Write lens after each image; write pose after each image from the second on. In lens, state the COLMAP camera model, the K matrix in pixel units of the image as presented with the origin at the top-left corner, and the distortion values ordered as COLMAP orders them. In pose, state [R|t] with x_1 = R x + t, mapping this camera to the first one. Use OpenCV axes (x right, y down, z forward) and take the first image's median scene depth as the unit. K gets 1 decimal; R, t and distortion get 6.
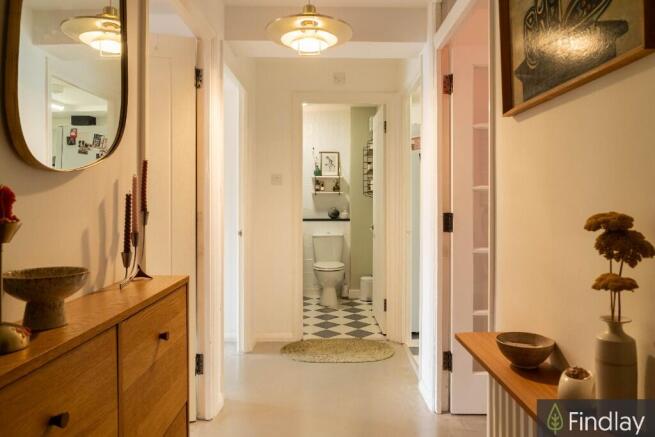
lens RADIAL K [[449.4, 0, 327.5], [0, 449.4, 218.5], [0, 0, 1]] dist [-0.042757, 0.002693]
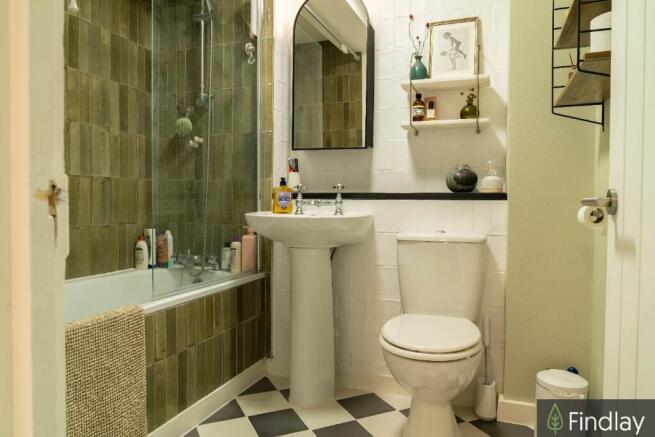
lens RADIAL K [[449.4, 0, 327.5], [0, 449.4, 218.5], [0, 0, 1]] dist [-0.042757, 0.002693]
pose [[0.944131, 0.020764, -0.328915, 0.031931], [-0.023990, 0.999696, -0.005752, 0.025426], [0.328696, 0.013321, 0.944342, 0.618407]]
